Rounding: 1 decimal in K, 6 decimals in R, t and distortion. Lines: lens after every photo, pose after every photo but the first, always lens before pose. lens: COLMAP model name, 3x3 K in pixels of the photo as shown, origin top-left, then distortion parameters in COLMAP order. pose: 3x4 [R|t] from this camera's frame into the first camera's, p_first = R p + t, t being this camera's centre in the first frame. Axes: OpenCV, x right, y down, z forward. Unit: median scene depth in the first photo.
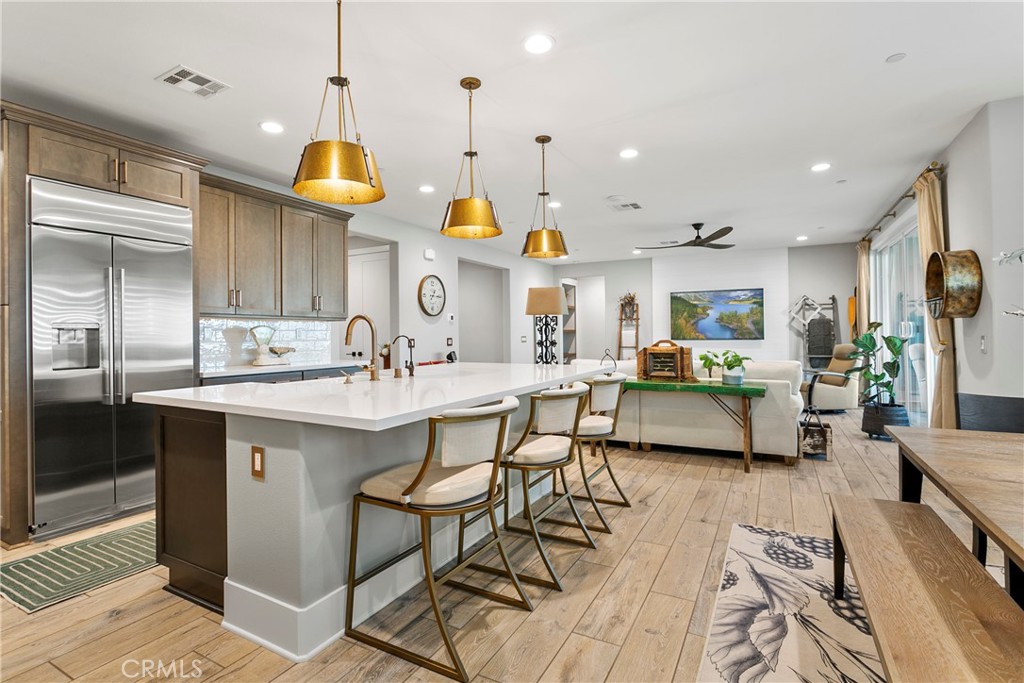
lens RADIAL K [[493.9, 0, 505.3], [0, 493.9, 339.7], [0, 0, 1]] dist [-0.005523, 0.001426]
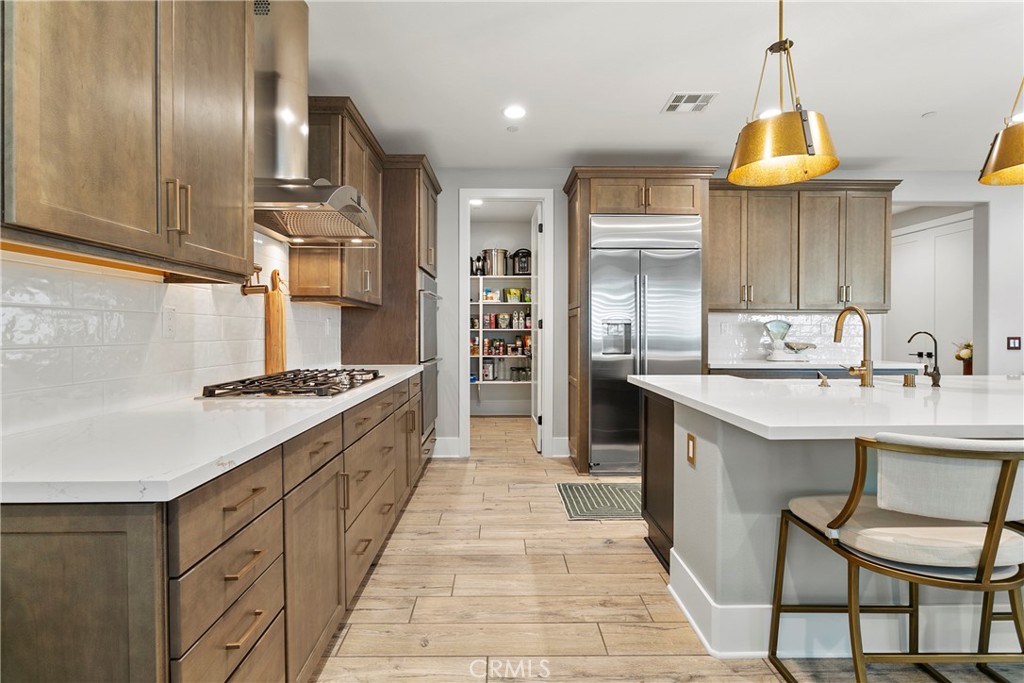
lens RADIAL K [[493.9, 0, 505.3], [0, 493.9, 339.7], [0, 0, 1]] dist [-0.005523, 0.001426]
pose [[0.498147, 0.026758, -0.866680, 0.130343], [-0.017096, 0.999633, 0.021036, -0.001478], [0.866924, 0.004338, 0.498421, 0.076105]]
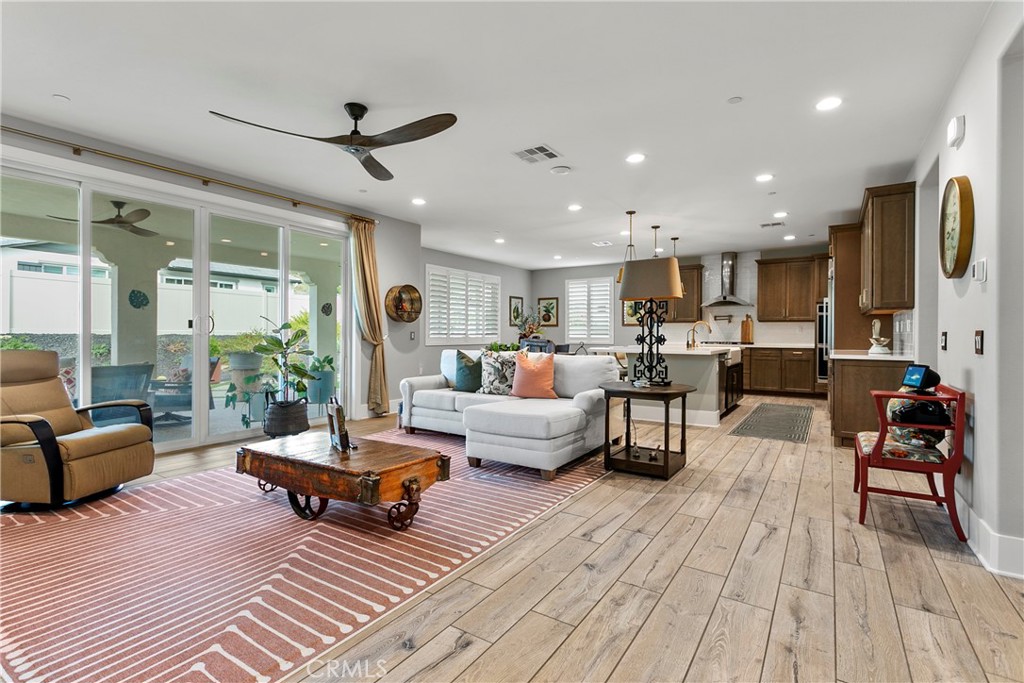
lens RADIAL K [[485.3, 0, 507.0], [0, 485.3, 334.9], [0, 0, 1]] dist [-0.000869, 0.000023]
pose [[-0.996376, 0.006691, 0.084797, 0.194617], [0.007814, 0.999886, 0.012921, -0.008231], [-0.084701, 0.013537, -0.996314, 1.456695]]
